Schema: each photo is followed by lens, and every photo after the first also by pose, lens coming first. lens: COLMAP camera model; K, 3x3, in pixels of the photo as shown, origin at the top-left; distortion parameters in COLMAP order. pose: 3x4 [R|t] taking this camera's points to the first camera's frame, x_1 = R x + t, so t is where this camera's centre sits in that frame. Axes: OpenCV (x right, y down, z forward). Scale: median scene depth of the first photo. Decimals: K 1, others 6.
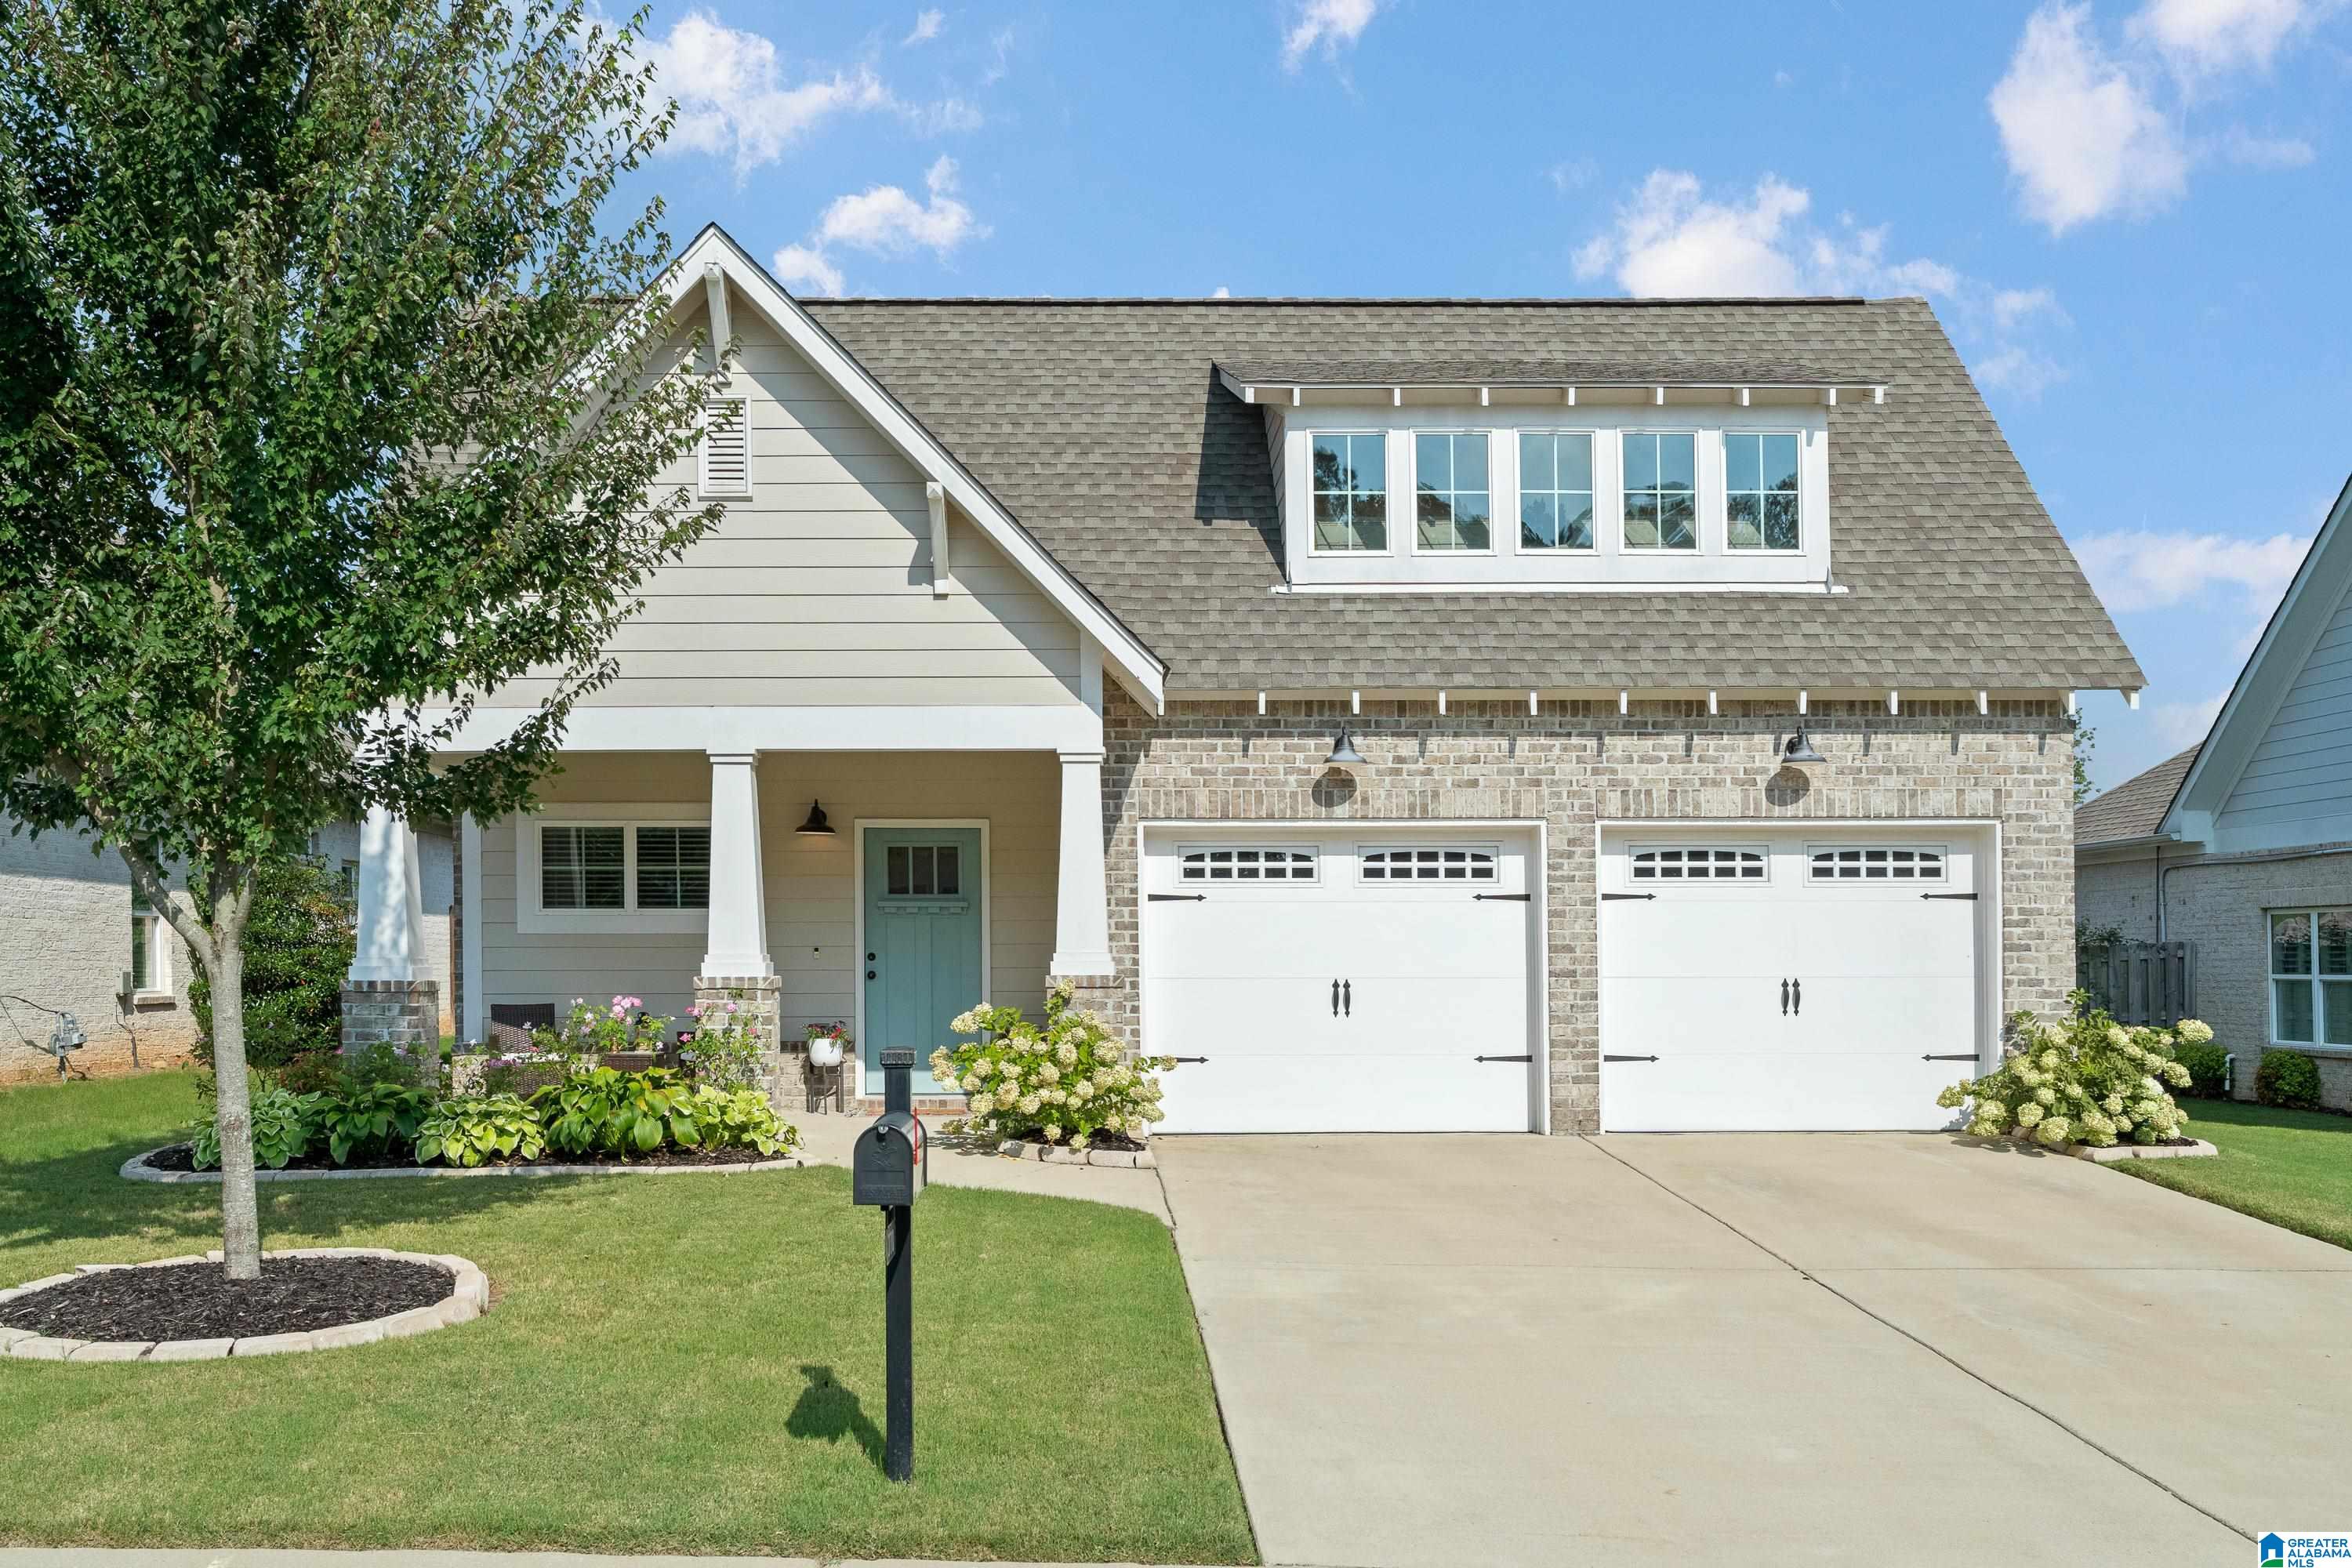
lens RADIAL K [[2141.6, 0, 1176.0], [0, 2141.6, 958.5], [0, 0, 1]] dist [-0.004961, 0.002881]
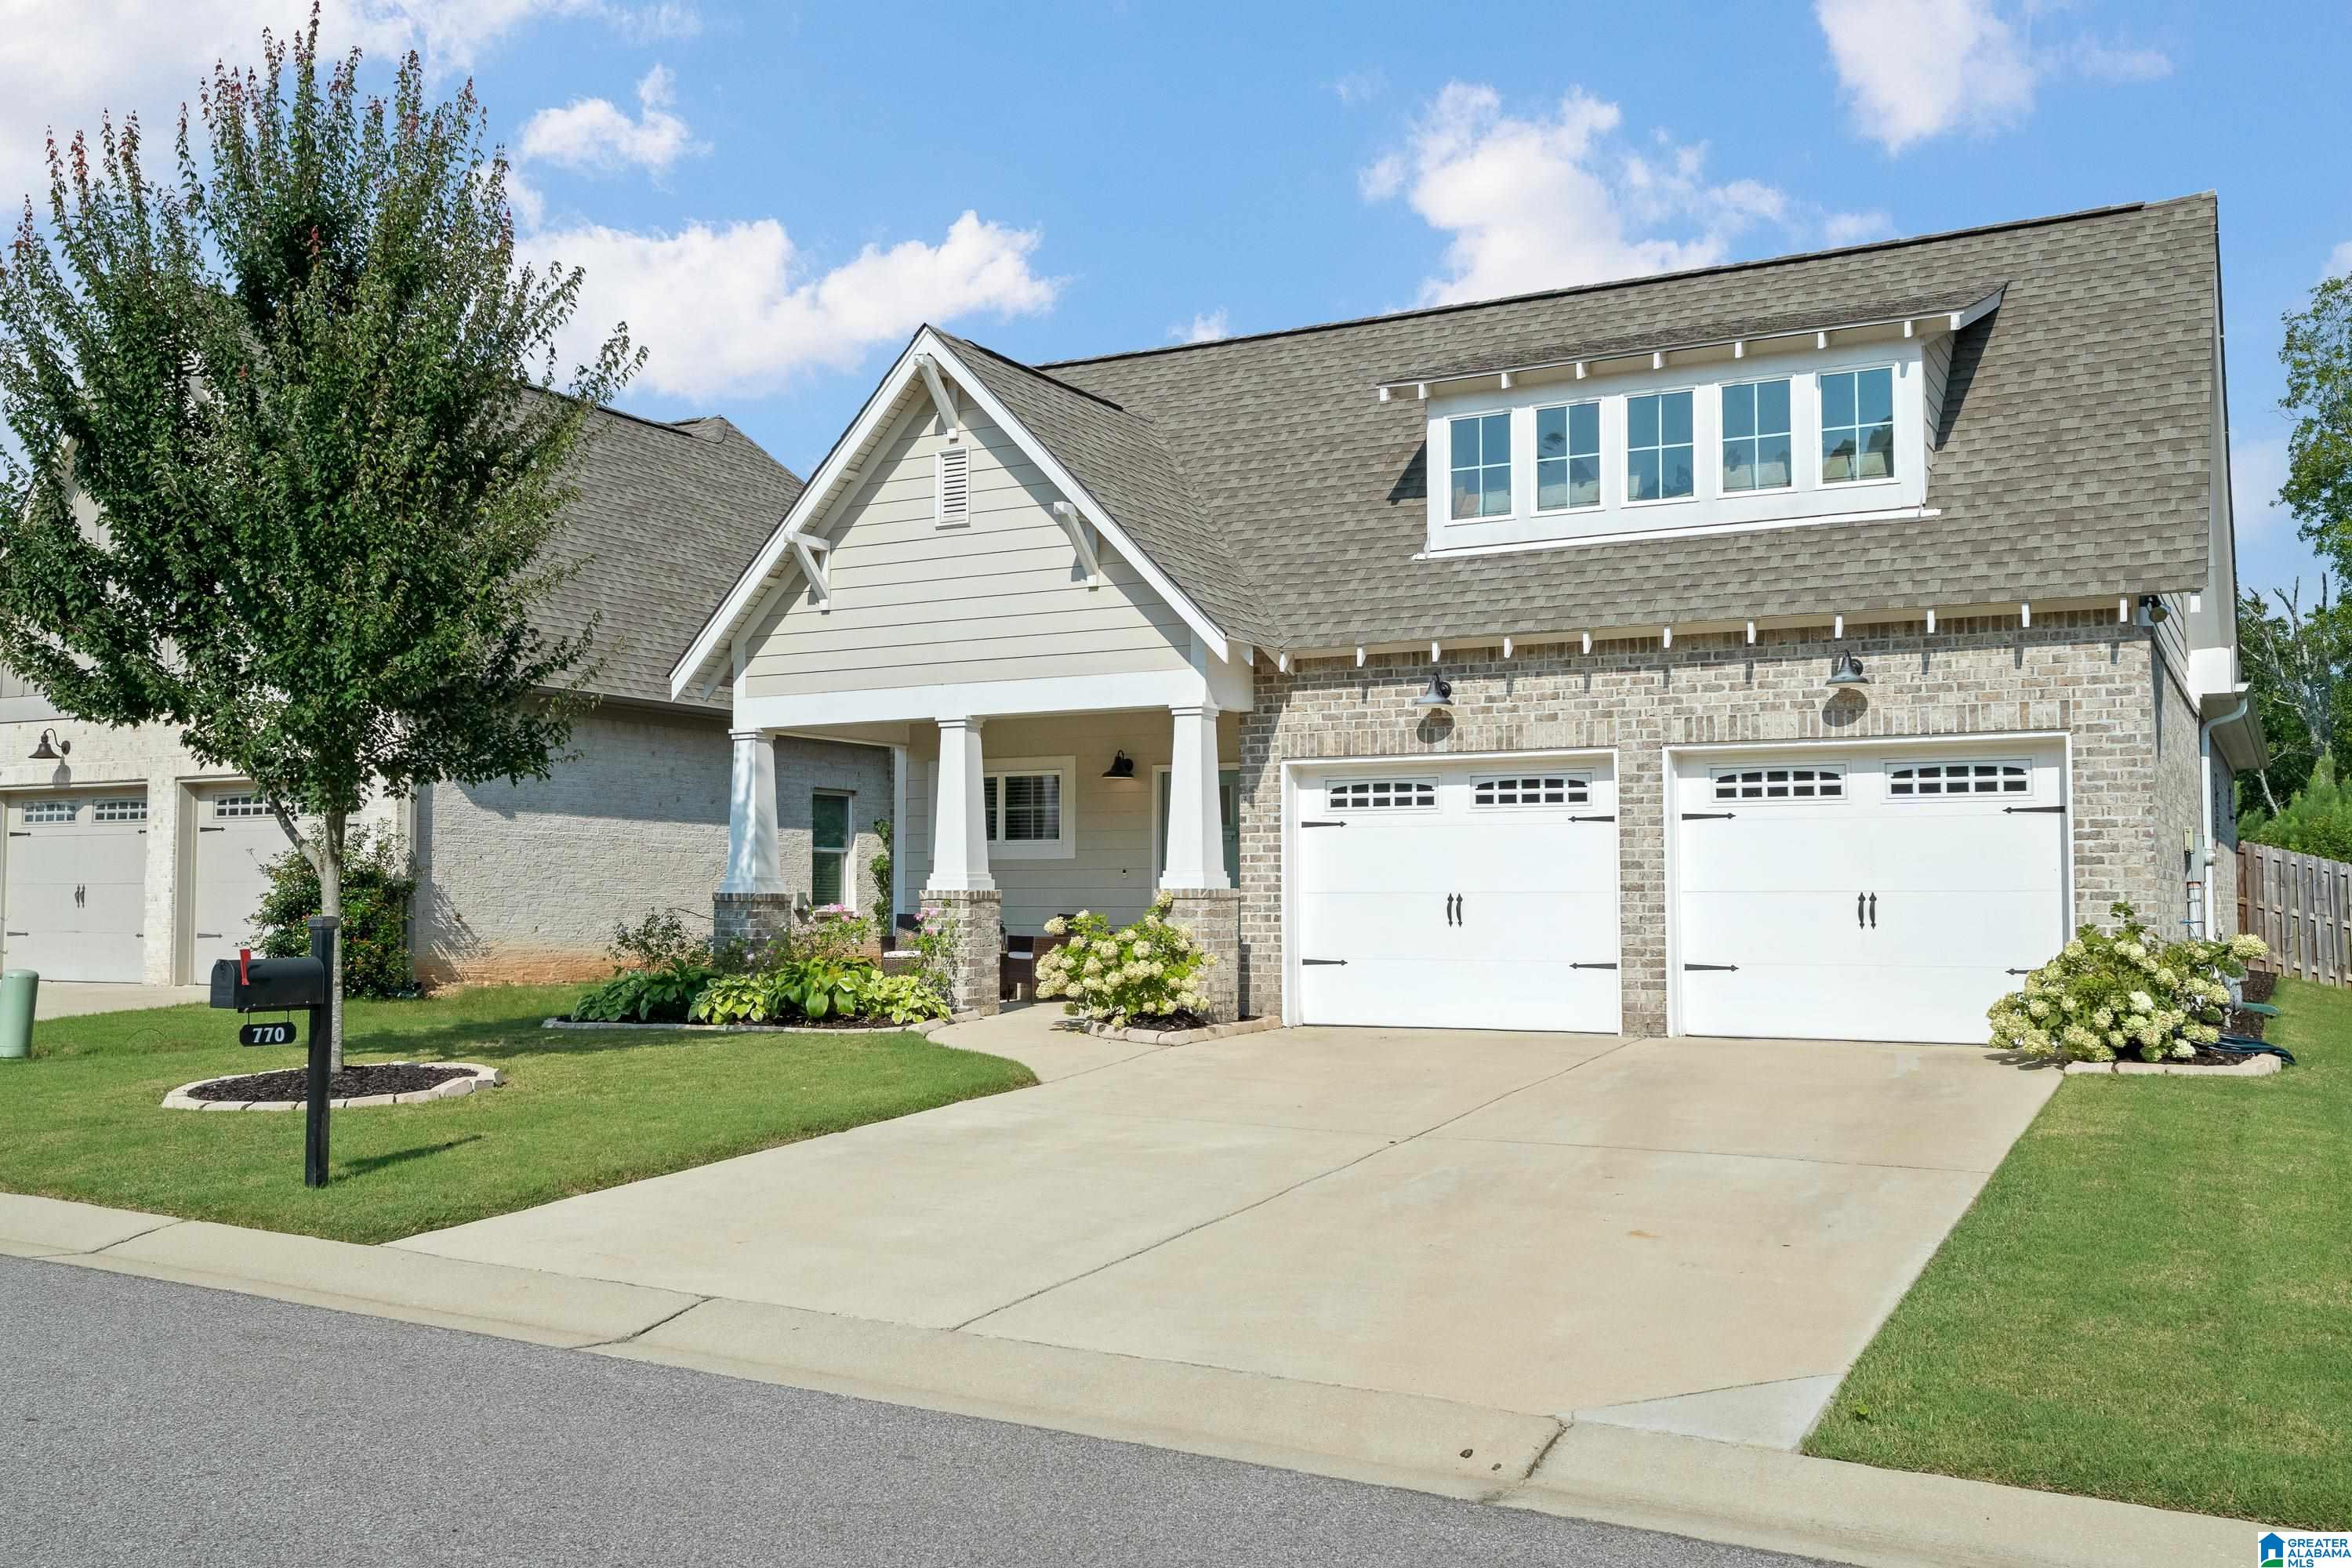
lens RADIAL K [[2061.6, 0, 1176.0], [0, 2061.6, 784.0], [0, 0, 1]] dist [0.000622, -0.001115]
pose [[0.875826, -0.026549, -0.481896, 0.482994], [0.000419, 0.998527, -0.054249, 0.011061], [0.482626, 0.047311, 0.874548, -0.032098]]
